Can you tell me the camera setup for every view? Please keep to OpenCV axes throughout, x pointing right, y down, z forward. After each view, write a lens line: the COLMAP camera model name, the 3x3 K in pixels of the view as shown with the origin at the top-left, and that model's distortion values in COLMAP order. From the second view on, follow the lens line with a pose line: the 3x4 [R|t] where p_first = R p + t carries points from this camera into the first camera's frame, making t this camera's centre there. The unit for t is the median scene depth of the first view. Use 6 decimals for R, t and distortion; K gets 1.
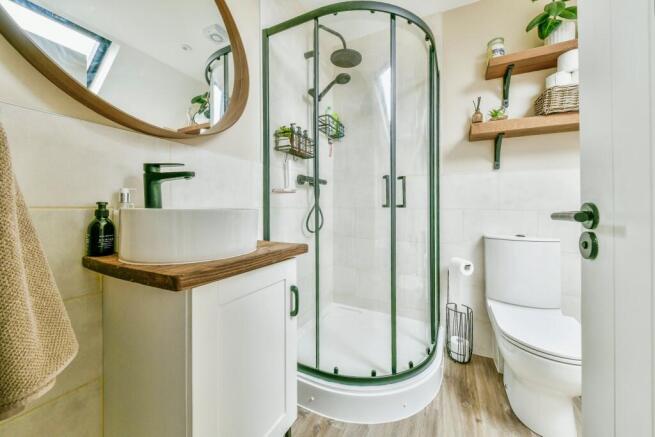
lens RADIAL K [[243.5, 0, 326.8], [0, 243.5, 206.5], [0, 0, 1]] dist [-0.000592, -0.000076]
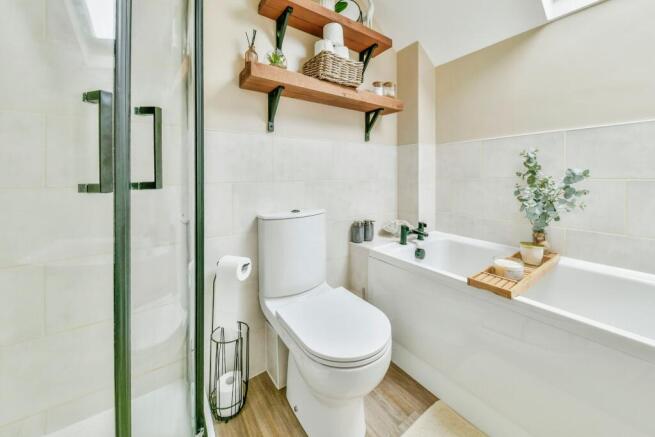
lens RADIAL K [[242.5, 0, 327.3], [0, 242.5, 171.8], [0, 0, 1]] dist [0.010117, 0.000034]
pose [[0.478193, 0.000981, 0.878254, 0.084717], [0.006704, 0.999966, -0.004767, -0.015395], [-0.878229, 0.008167, 0.478170, 0.464025]]
